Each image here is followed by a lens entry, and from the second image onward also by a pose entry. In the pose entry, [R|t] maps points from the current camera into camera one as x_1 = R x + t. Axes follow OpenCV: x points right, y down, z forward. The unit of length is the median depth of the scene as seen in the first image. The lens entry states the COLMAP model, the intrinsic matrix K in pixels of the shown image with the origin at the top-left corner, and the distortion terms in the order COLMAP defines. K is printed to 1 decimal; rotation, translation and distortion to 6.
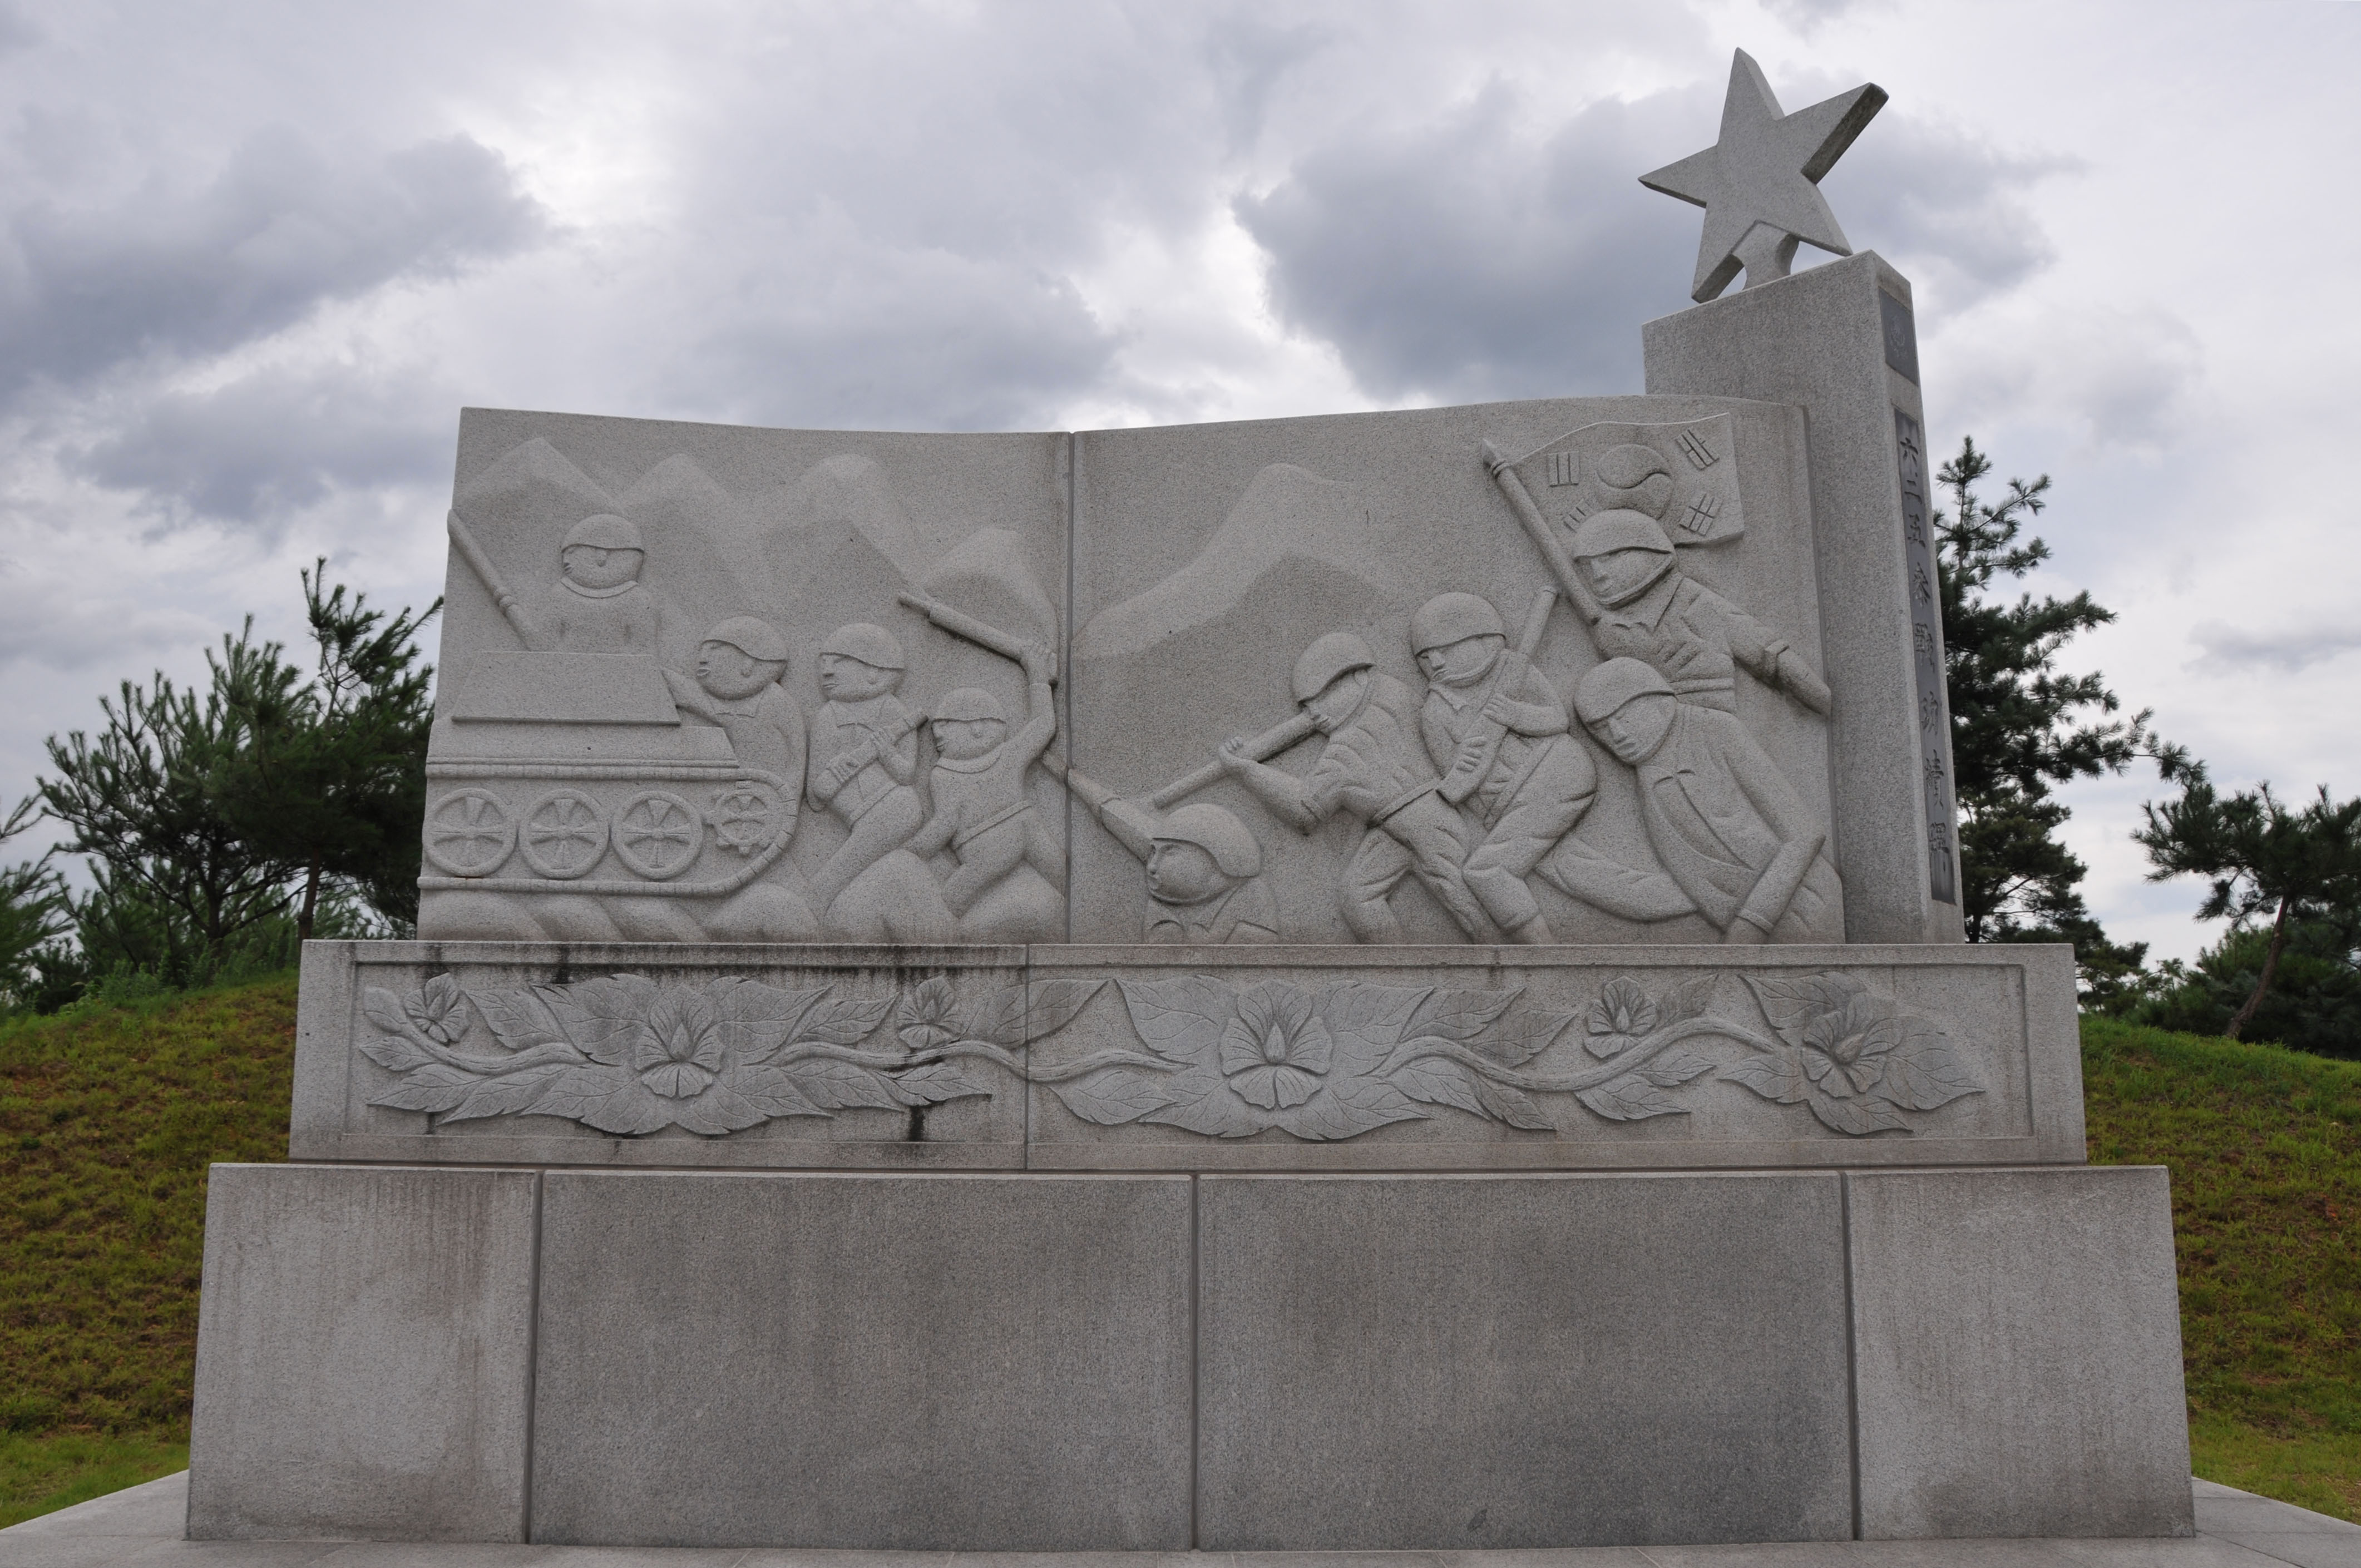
lens RADIAL K [[1873.8, 0, 1153.7], [0, 1873.8, 829.7], [0, 0, 1]] dist [-0.157580, 0.114210]
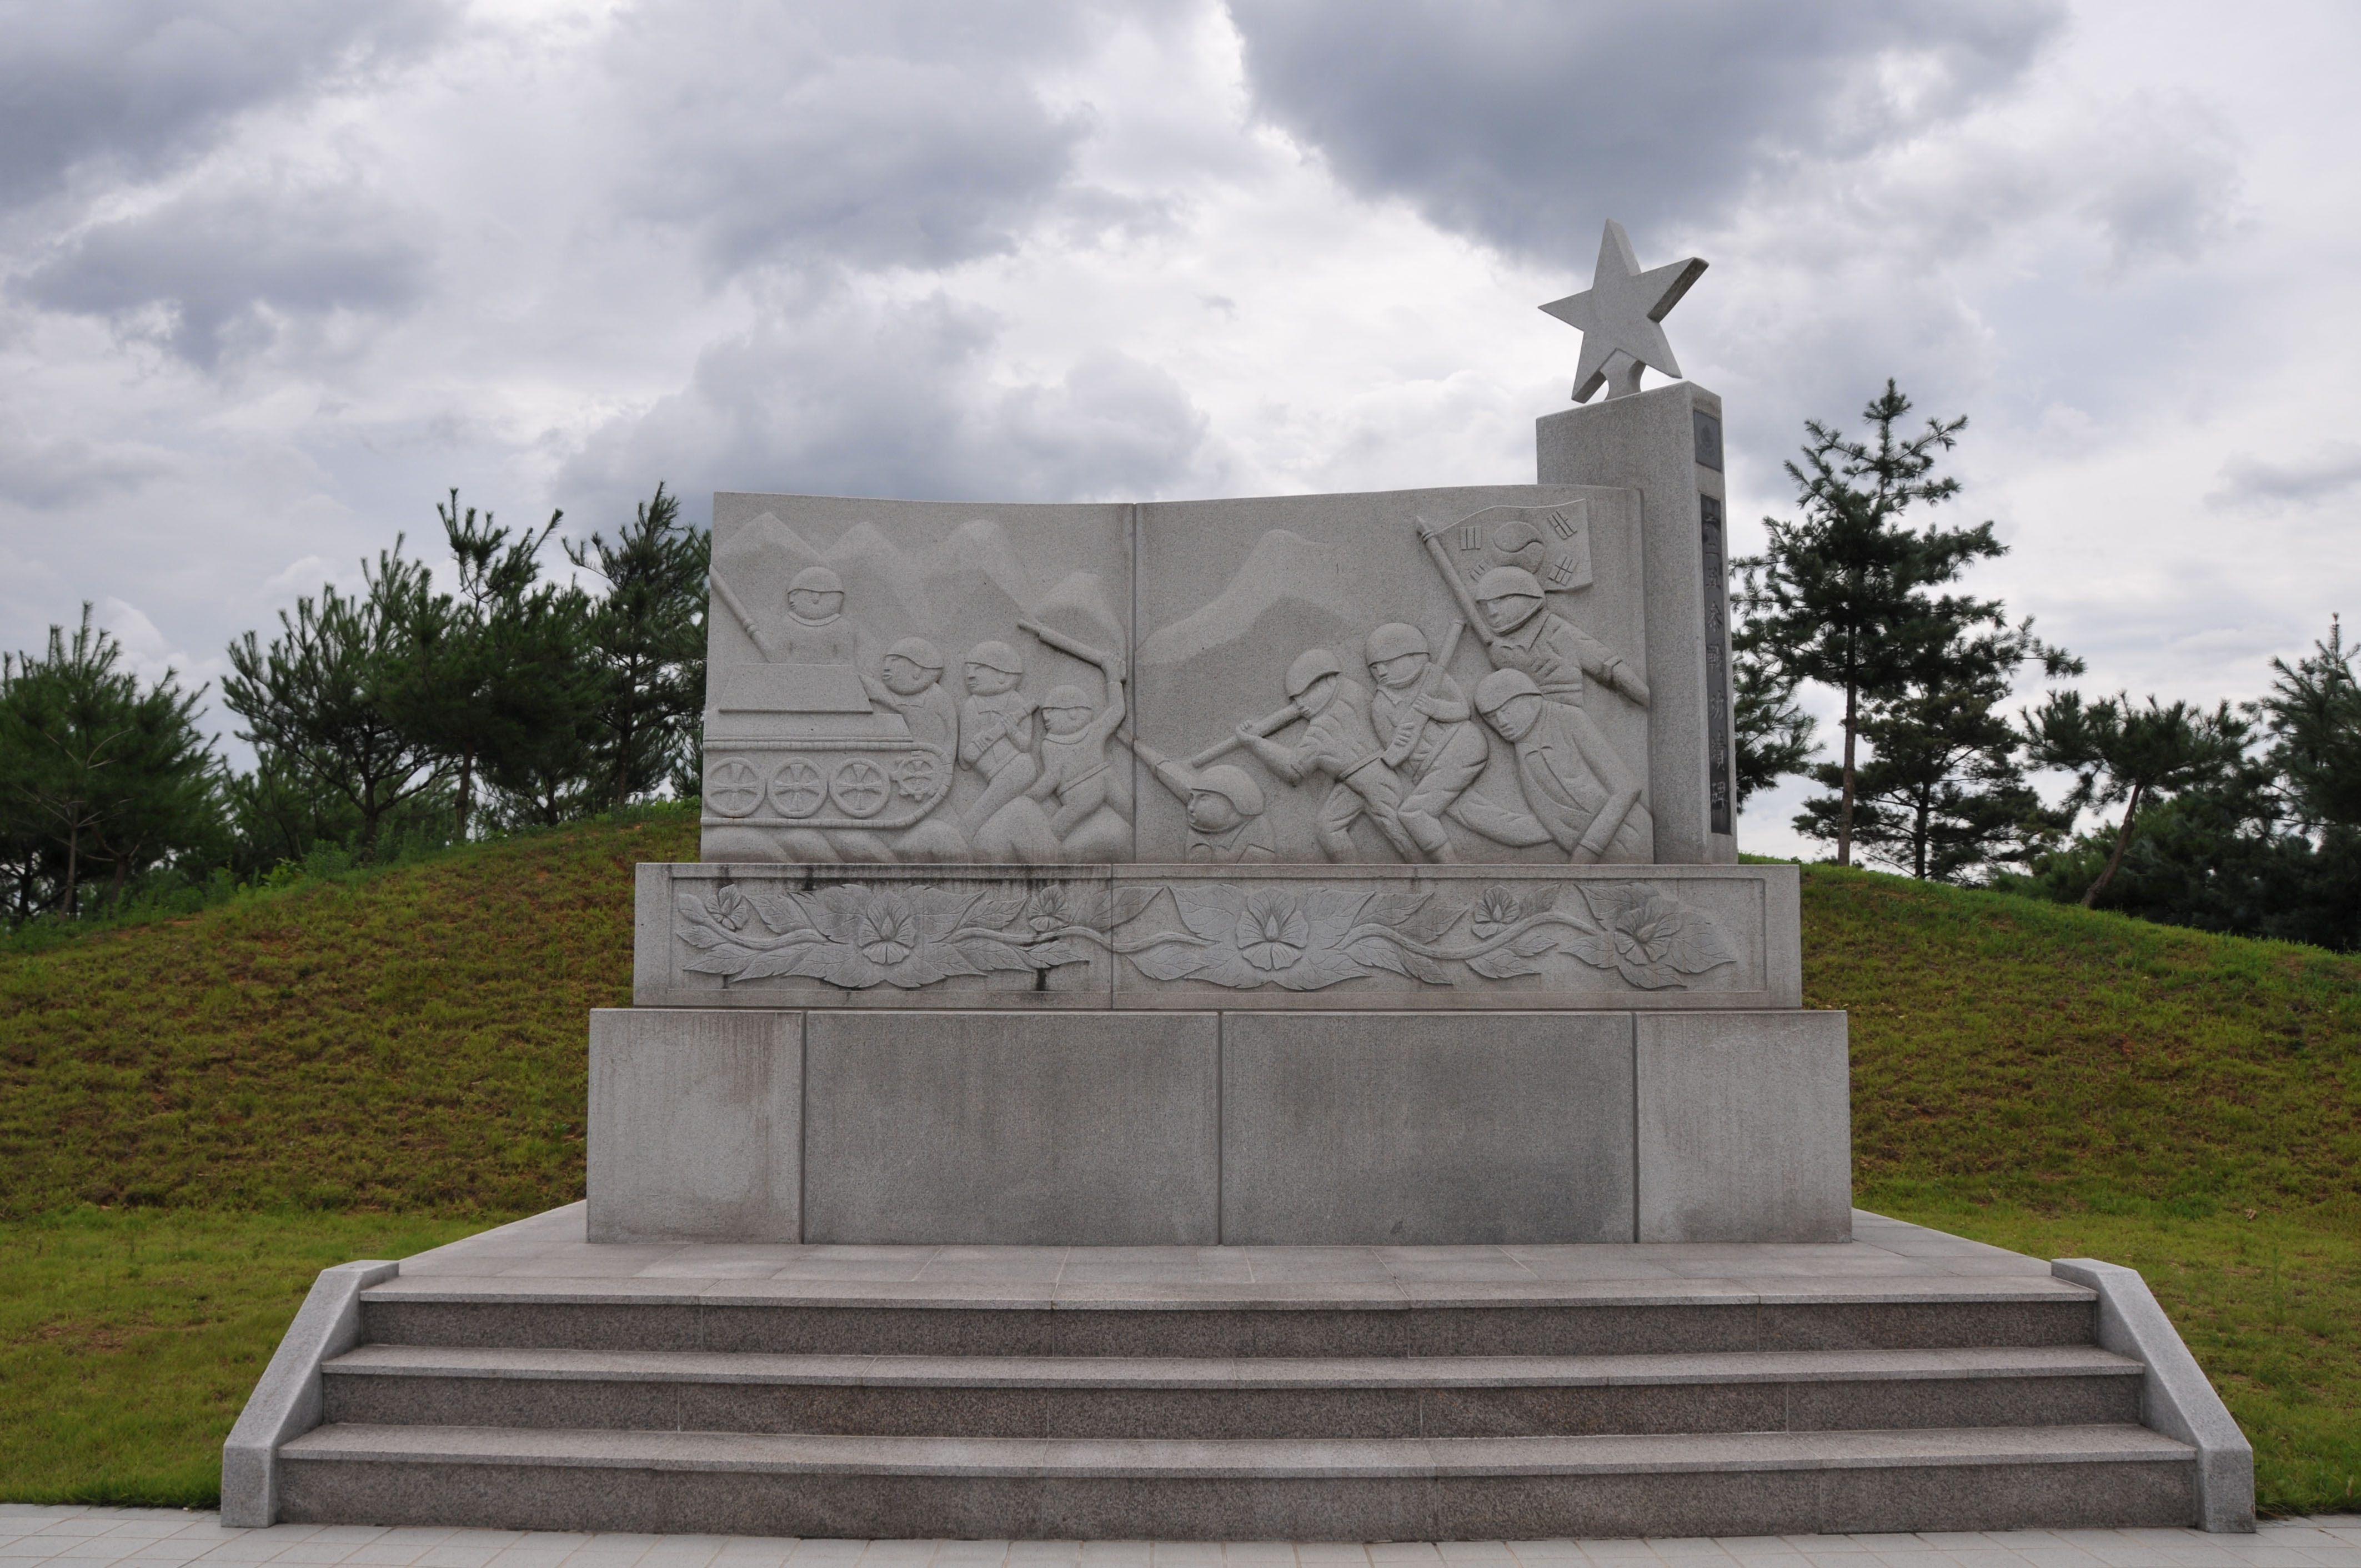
lens RADIAL K [[1872.9, 0, 1143.2], [0, 1872.9, 816.3], [0, 0, 1]] dist [-0.158968, 0.105477]
pose [[0.999873, -0.001046, -0.015915, -0.015678], [0.002266, 0.997040, 0.076850, -0.090186], [0.015788, -0.076876, 0.996916, -0.501614]]
